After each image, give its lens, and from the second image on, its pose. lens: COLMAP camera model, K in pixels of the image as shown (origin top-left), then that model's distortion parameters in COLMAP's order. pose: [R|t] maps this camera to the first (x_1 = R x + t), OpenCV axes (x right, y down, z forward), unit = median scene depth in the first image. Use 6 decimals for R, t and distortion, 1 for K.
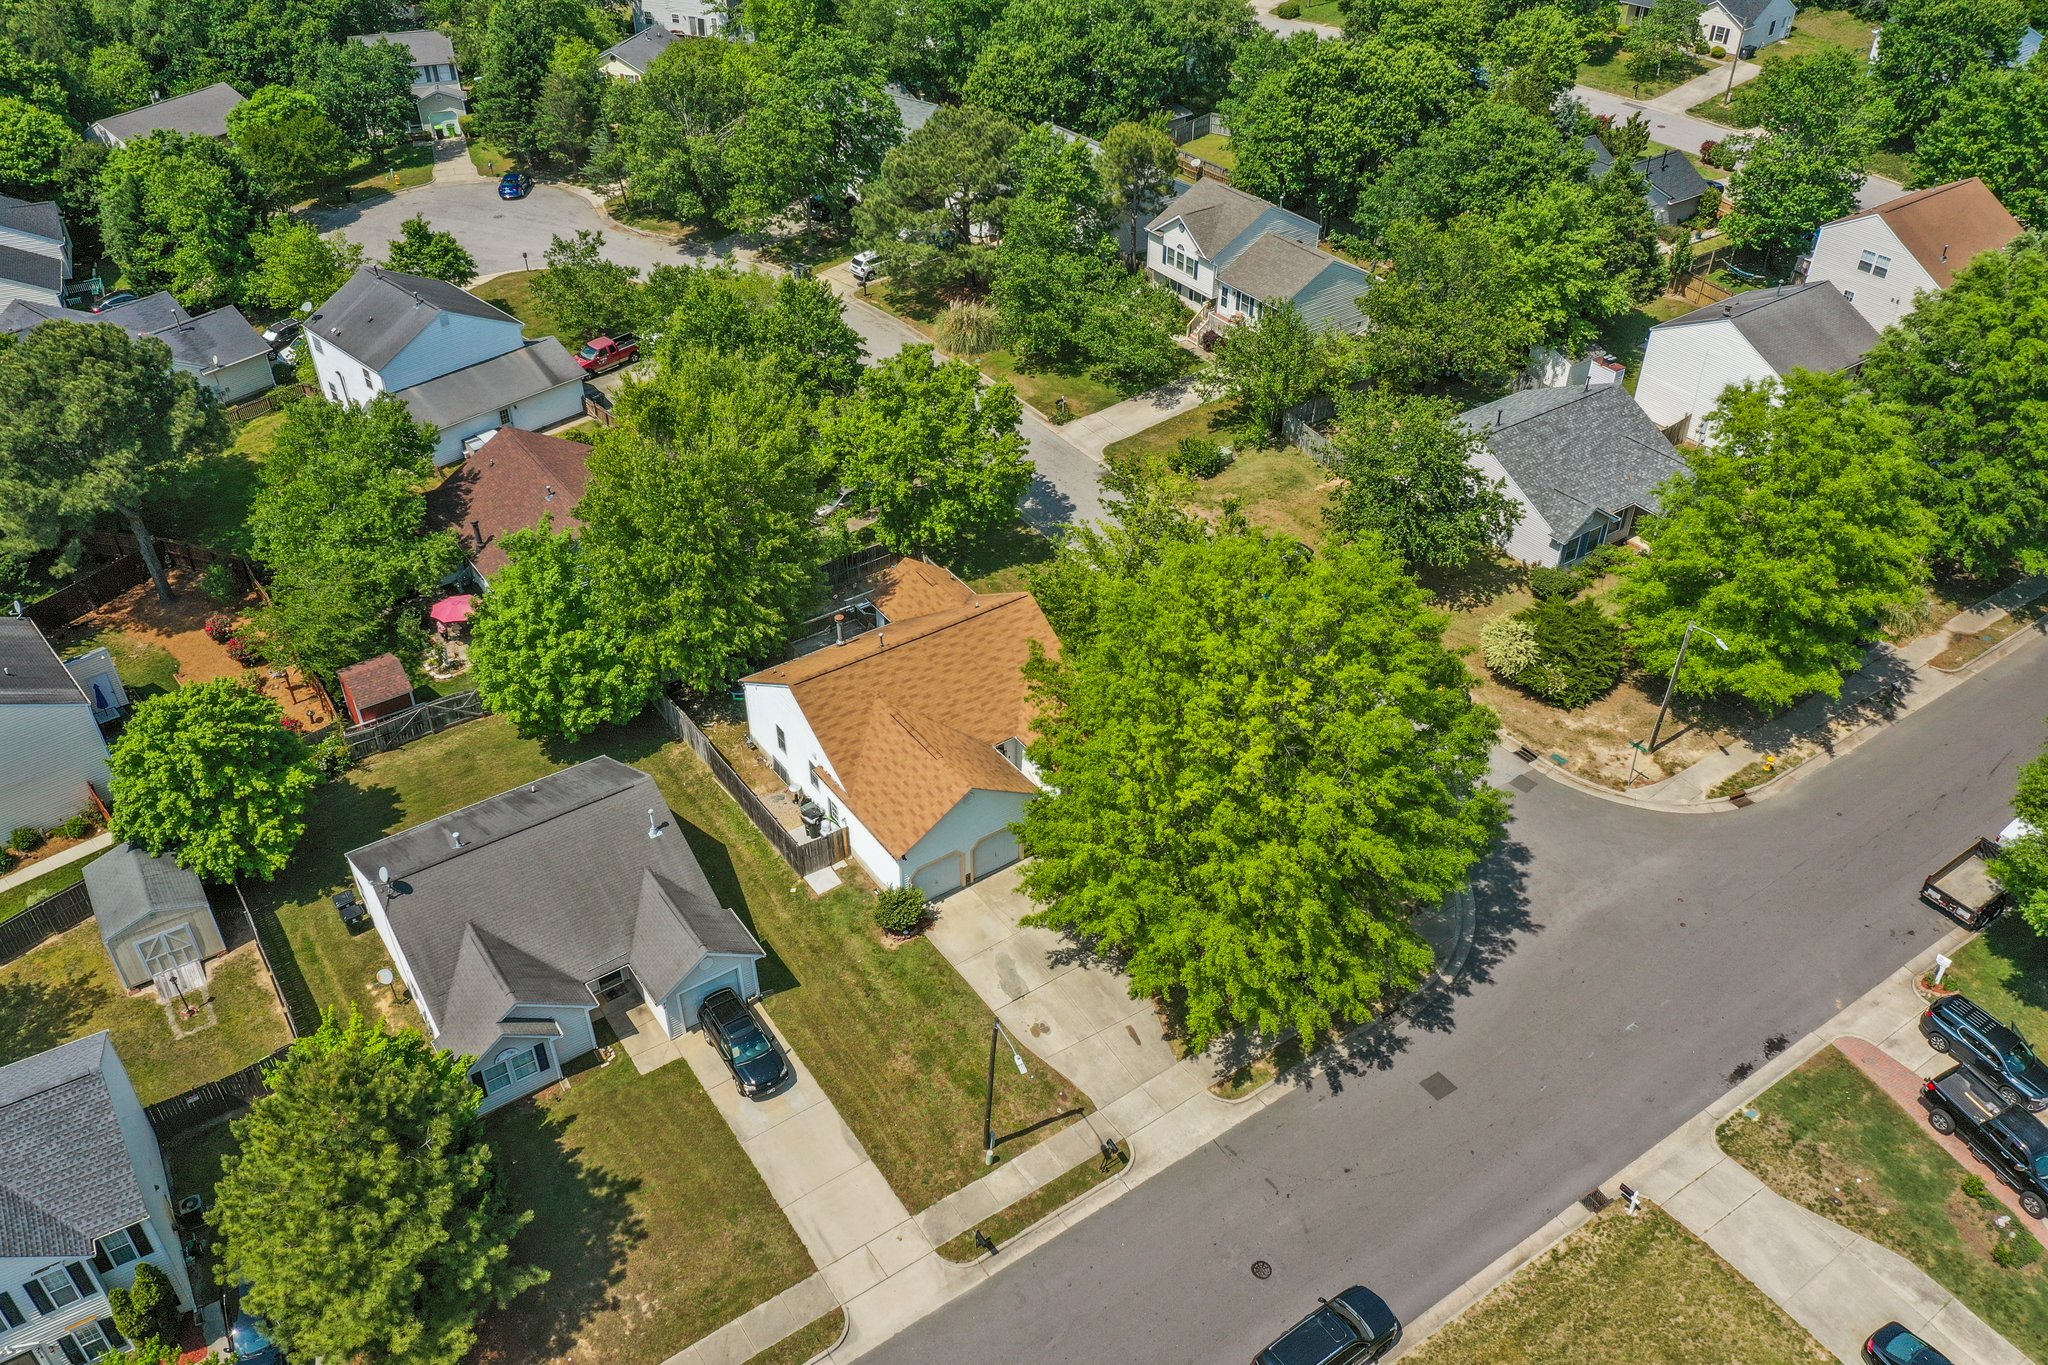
lens RADIAL K [[1651.2, 0, 1024.0], [0, 1651.2, 682.5], [0, 0, 1]] dist [0.009958, 0.011063]
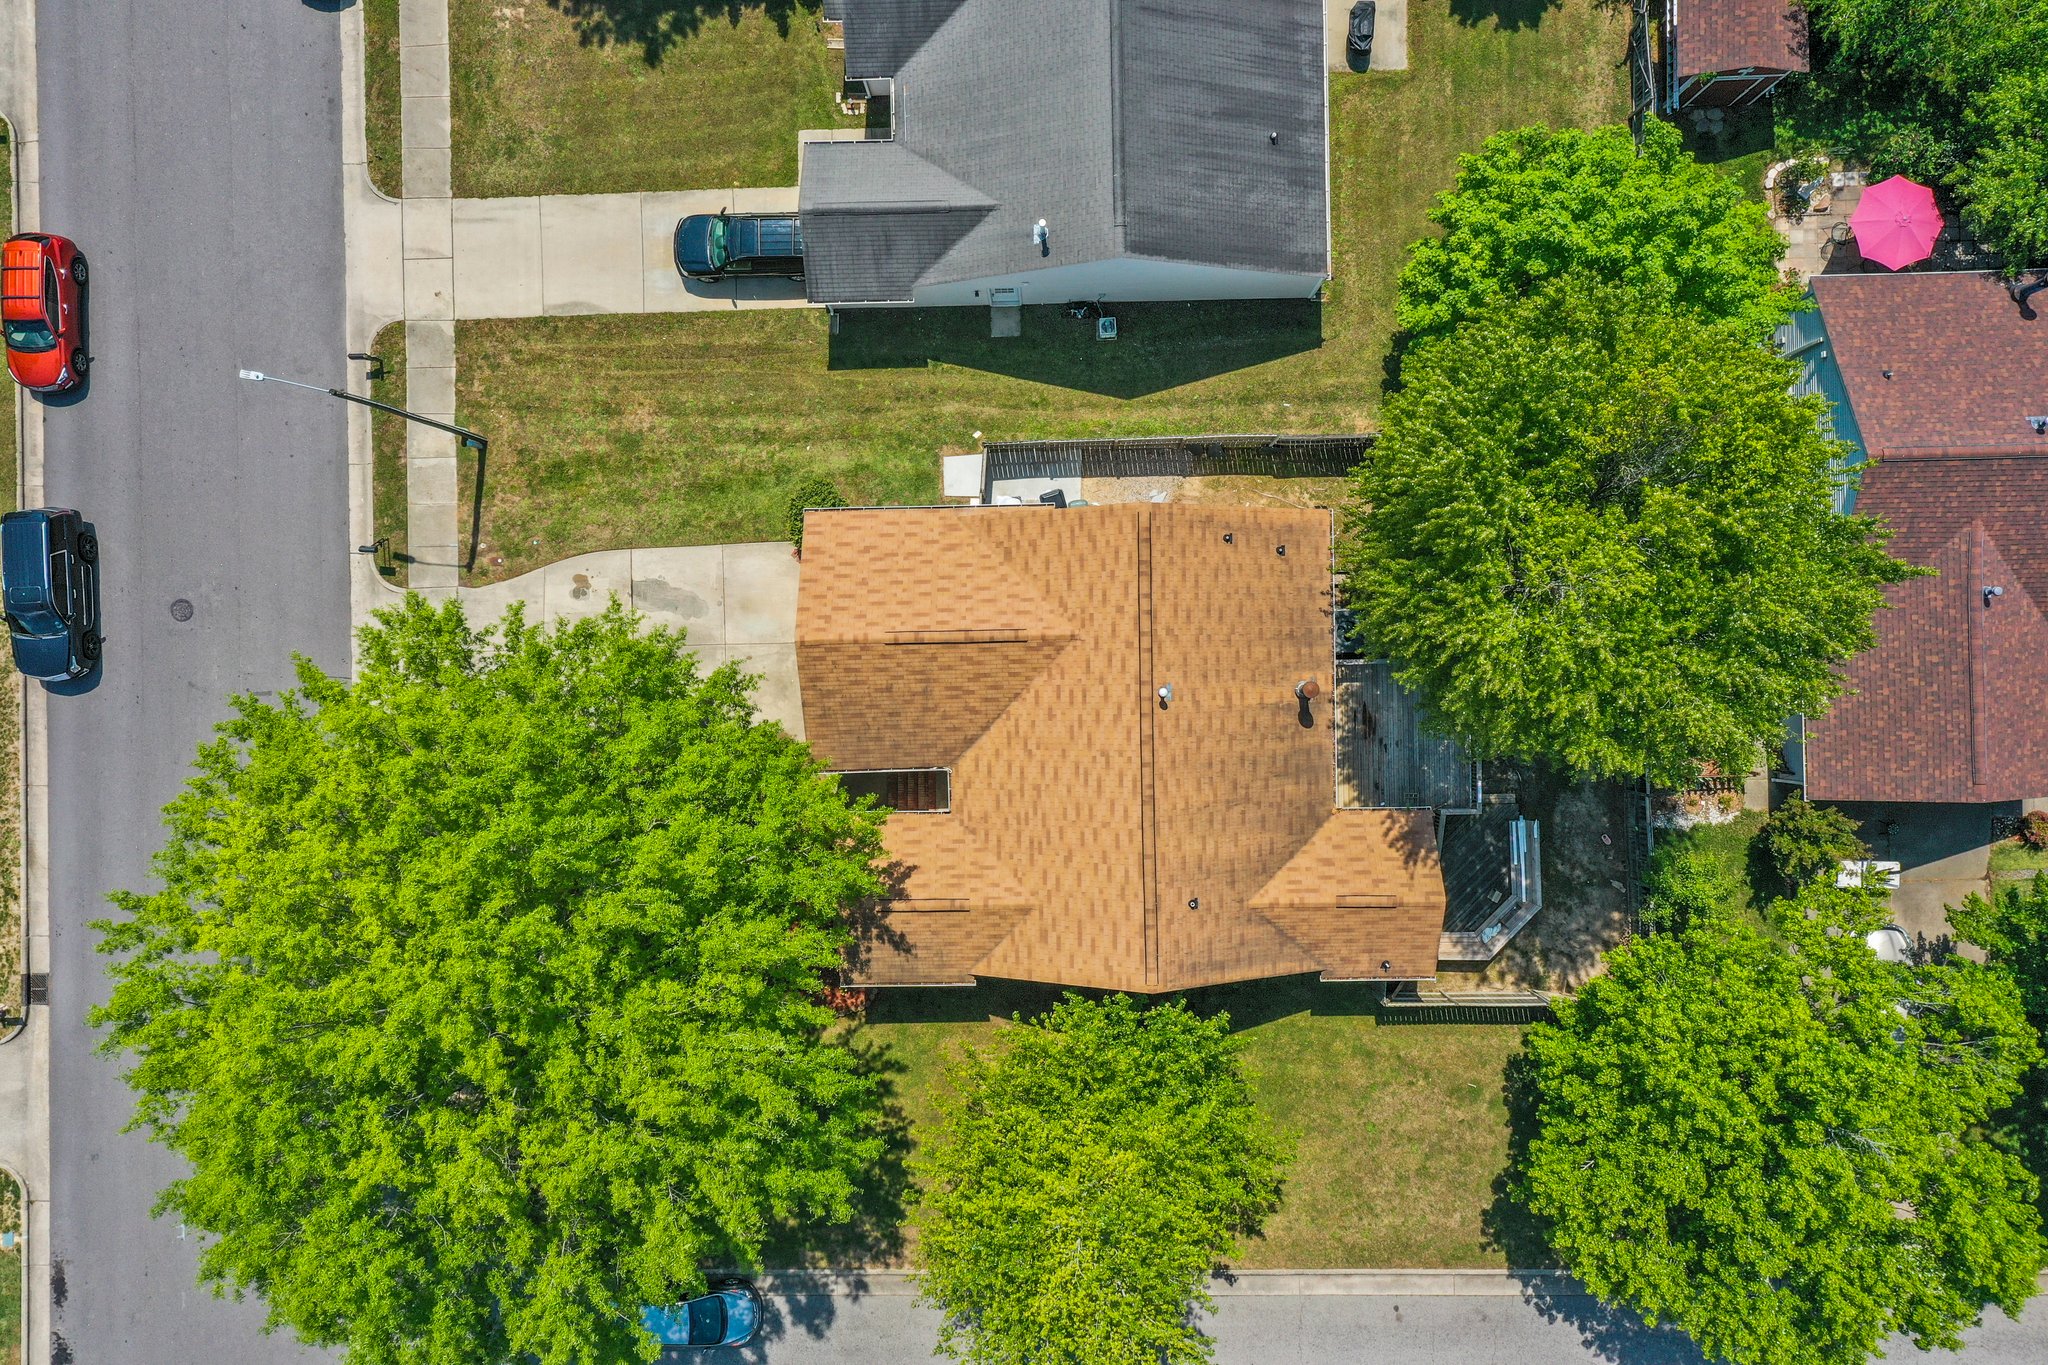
lens RADIAL K [[1651.2, 0, 1024.0], [0, 1651.2, 682.5], [0, 0, 1]] dist [0.009958, 0.011063]
pose [[-0.553819, 0.832434, 0.018386, -0.088435], [-0.475890, -0.334575, 0.813381, -0.573463], [0.683238, 0.441716, 0.581441, 0.760791]]
